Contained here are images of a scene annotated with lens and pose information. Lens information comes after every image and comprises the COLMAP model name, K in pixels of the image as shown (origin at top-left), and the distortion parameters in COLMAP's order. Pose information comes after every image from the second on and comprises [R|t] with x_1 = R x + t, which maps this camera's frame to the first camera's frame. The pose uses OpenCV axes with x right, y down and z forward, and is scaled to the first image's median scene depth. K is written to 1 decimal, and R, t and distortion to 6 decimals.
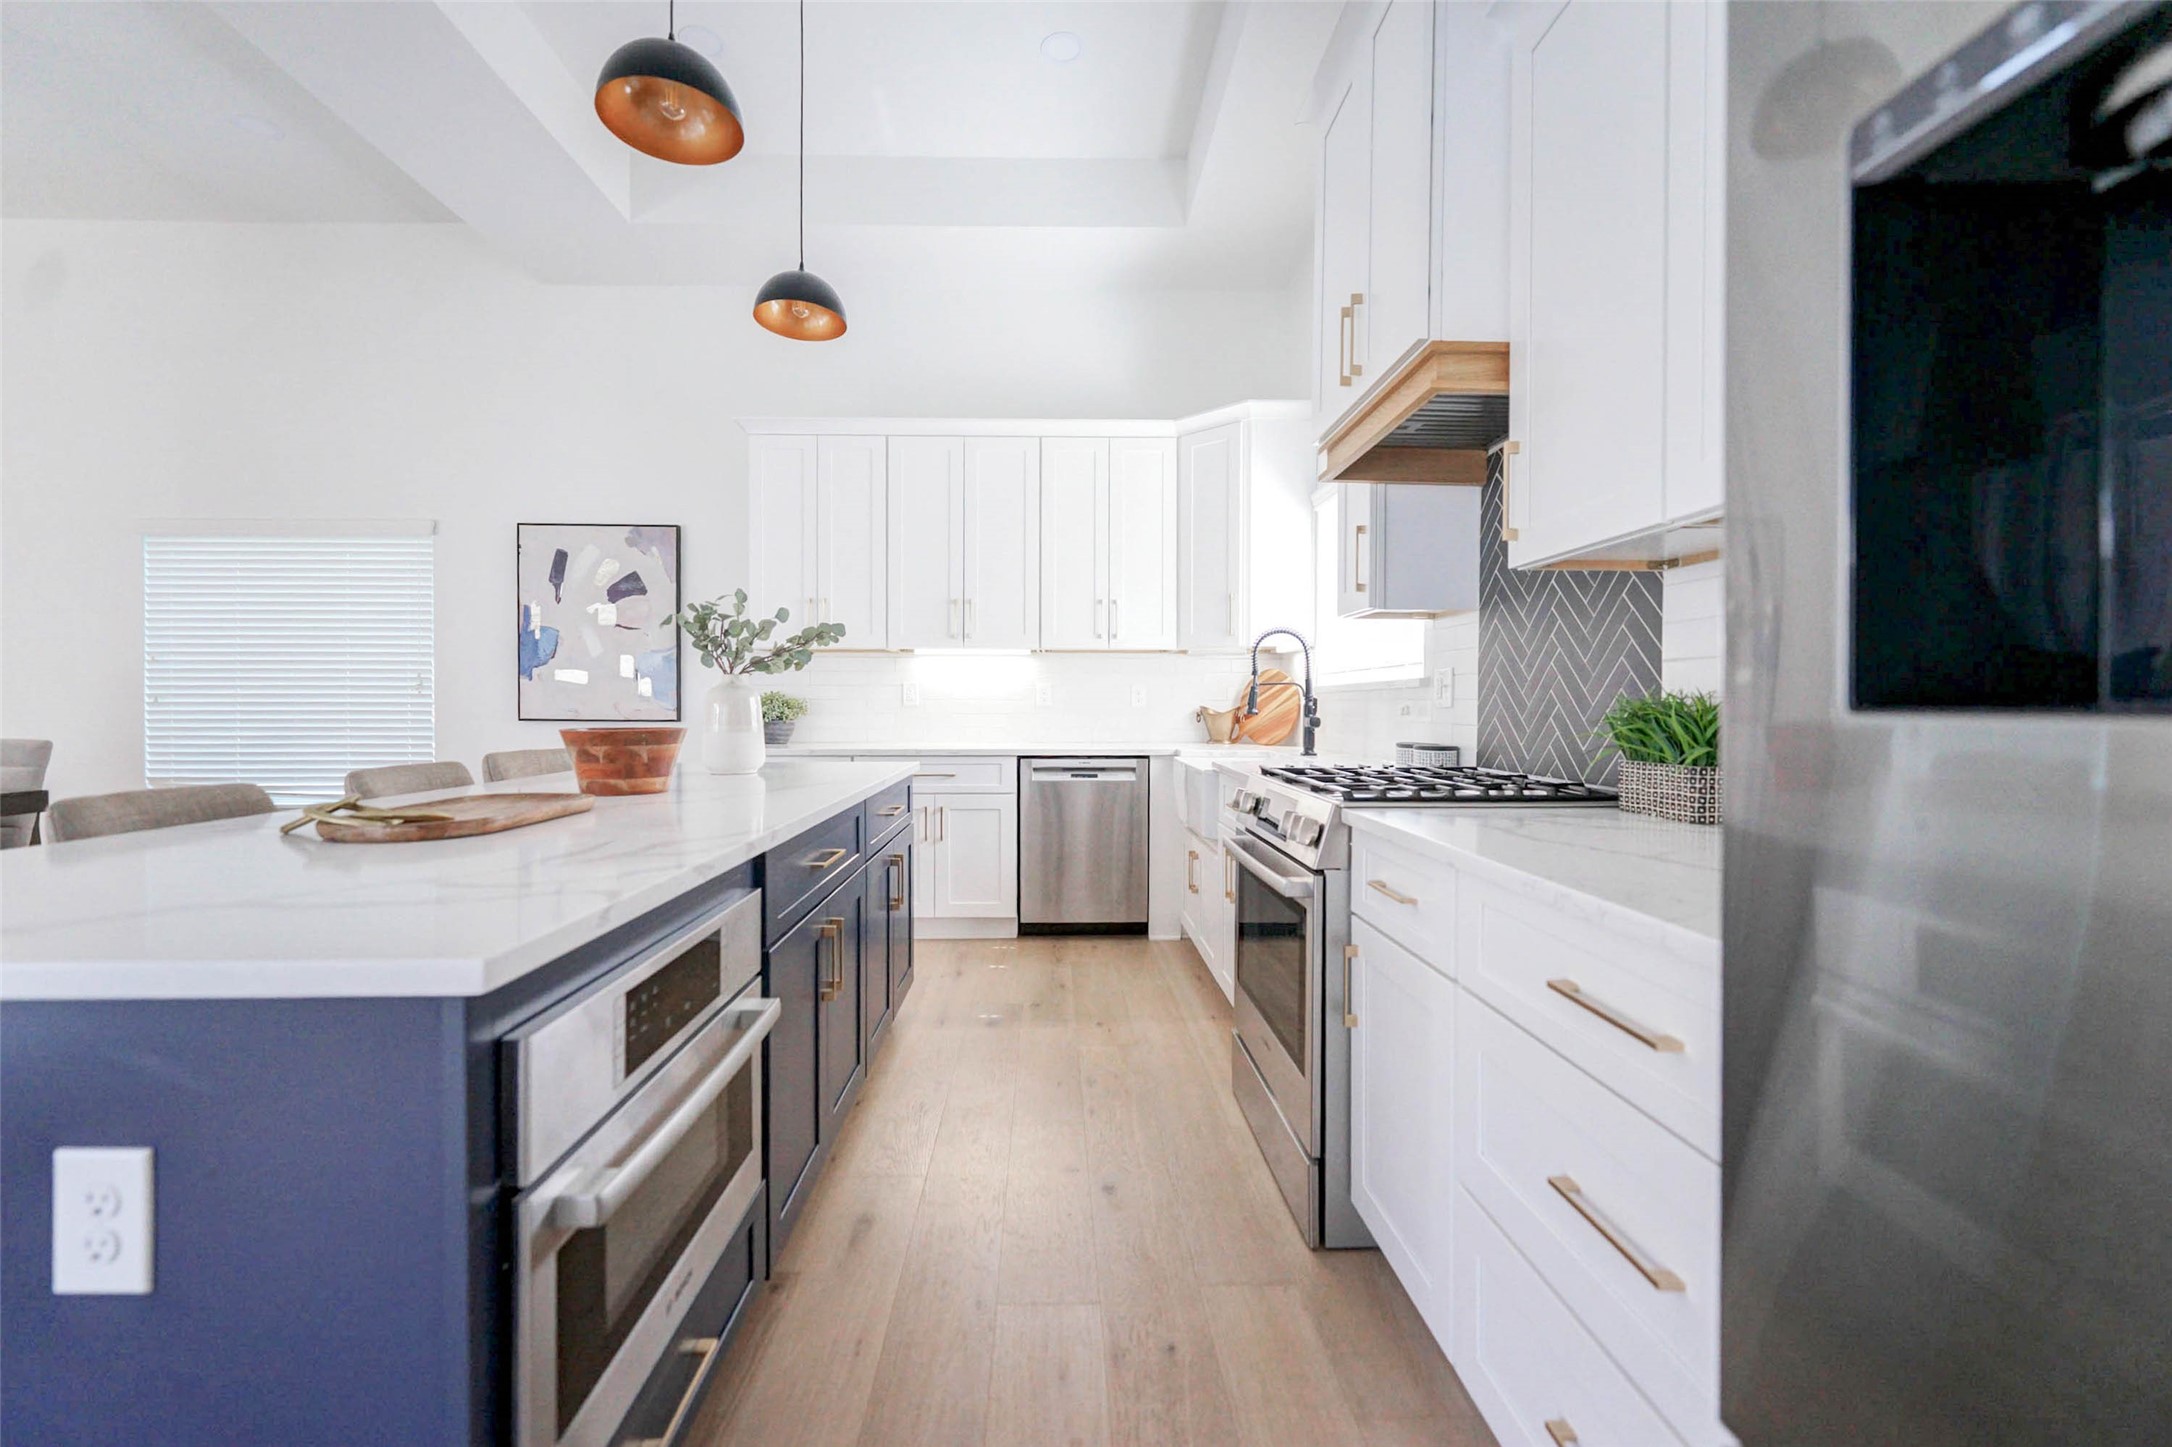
lens RADIAL K [[871.1, 0, 1086.0], [0, 871.1, 723.5], [0, 0, 1]] dist [-0.002226, -0.000217]
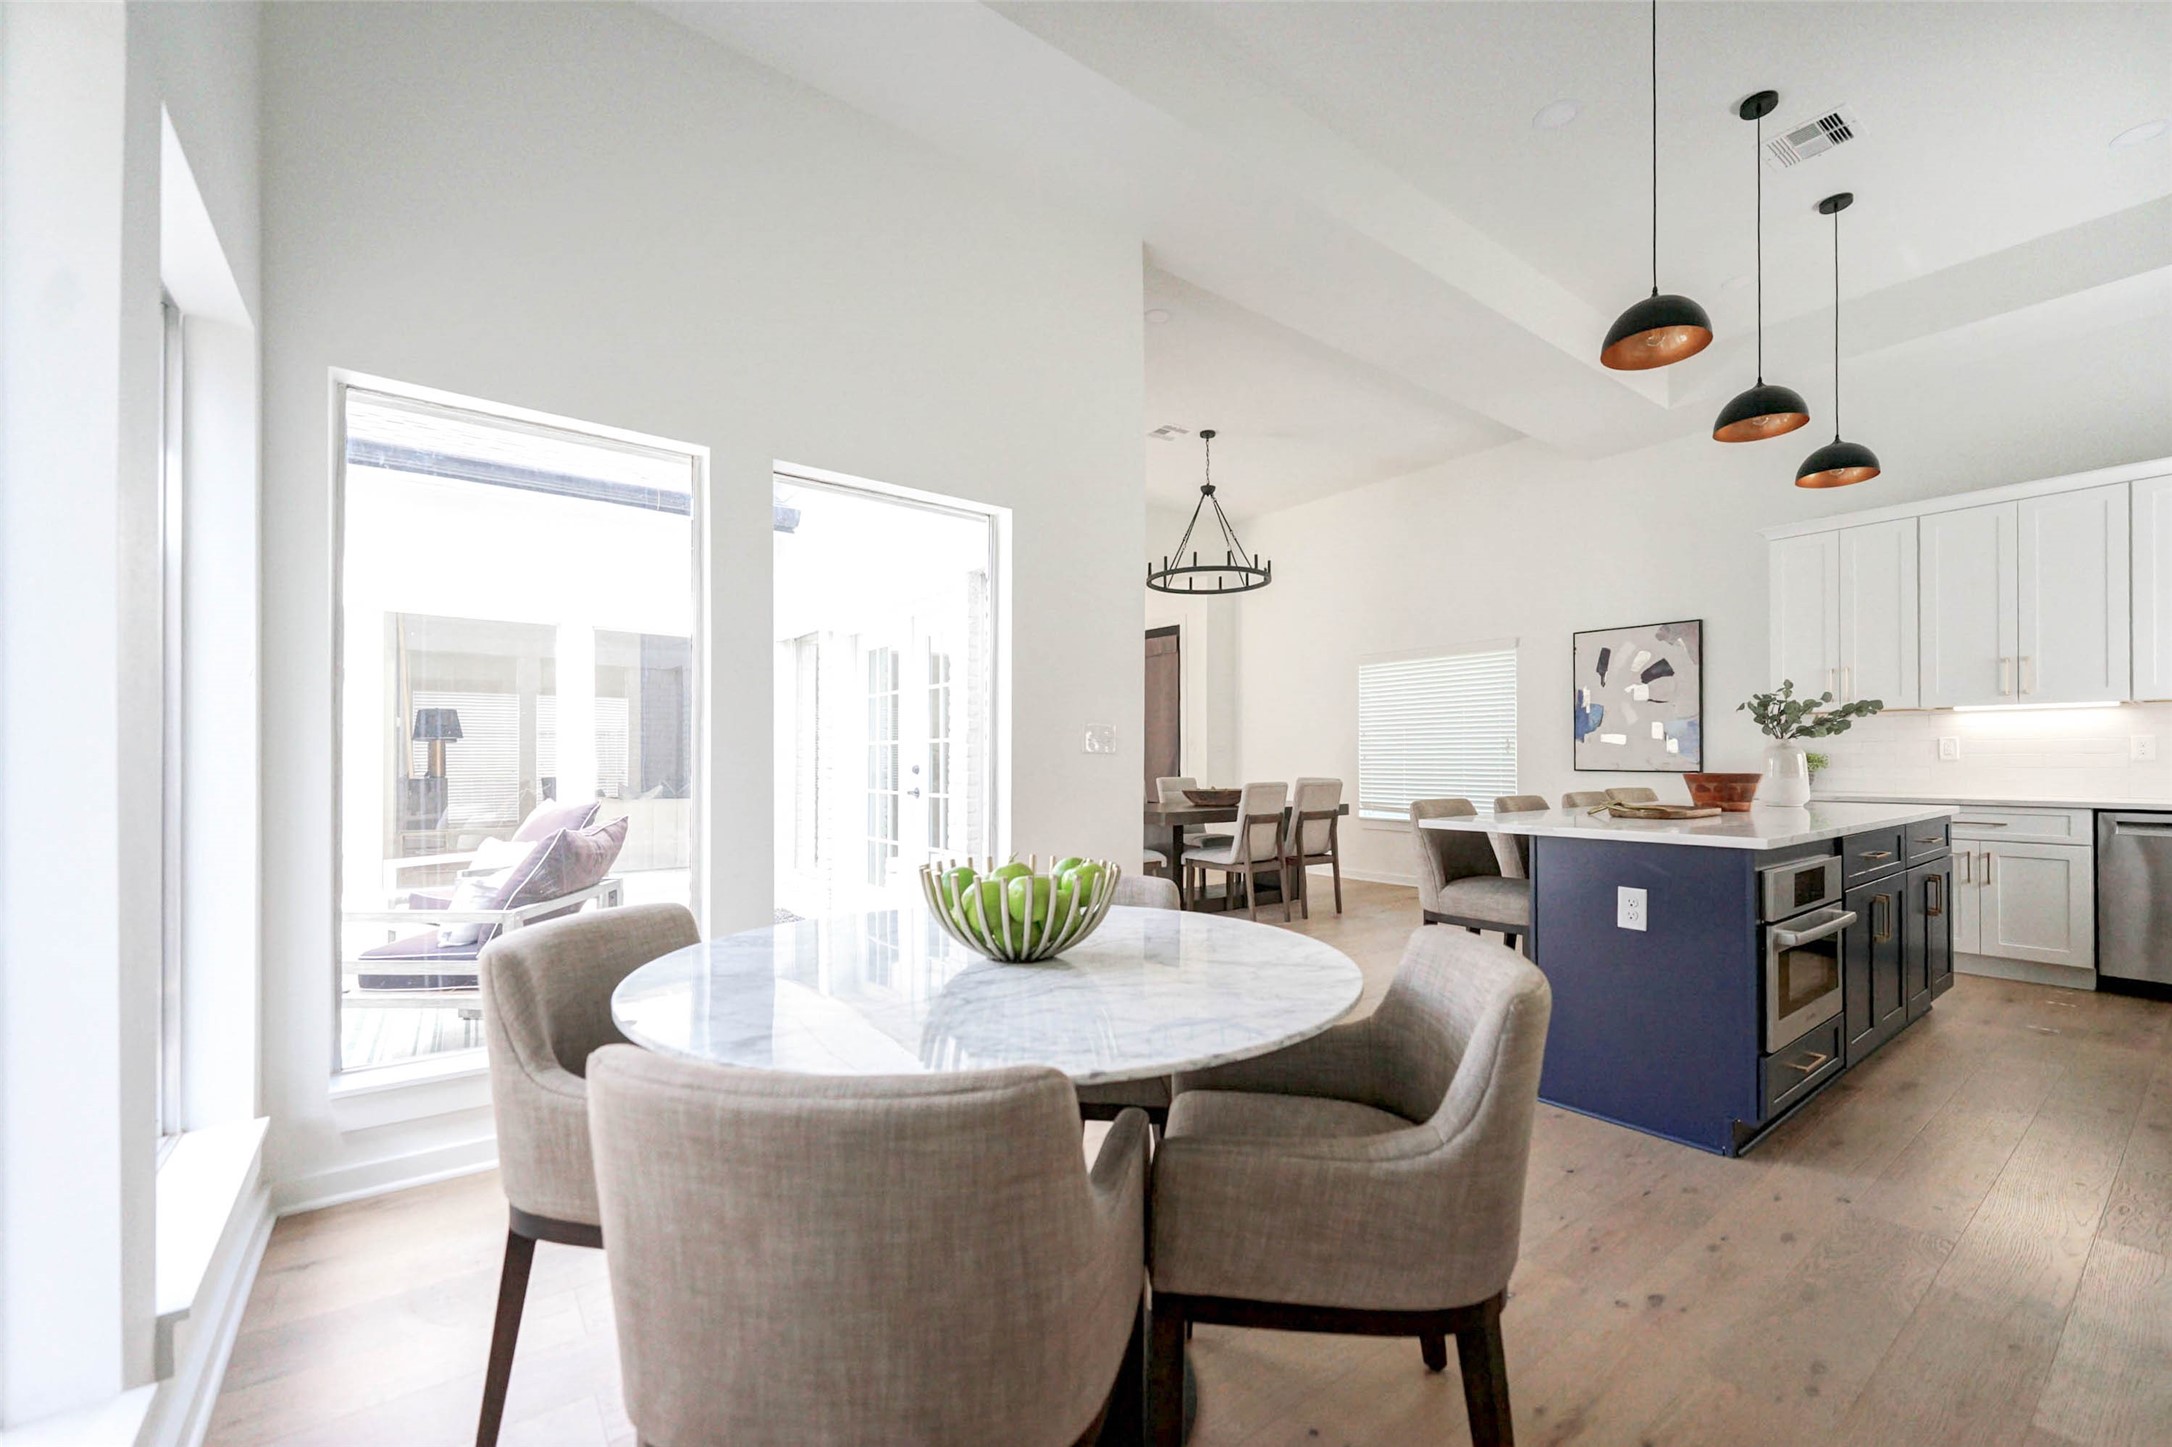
lens RADIAL K [[884.9, 0, 1093.9], [0, 884.9, 753.6], [0, 0, 1]] dist [-0.002068, 0.002894]
pose [[0.567574, -0.008432, -0.823279, 0.117659], [-0.013840, 0.999709, -0.019780, 0.010116], [0.823206, 0.022621, 0.567292, -0.578056]]
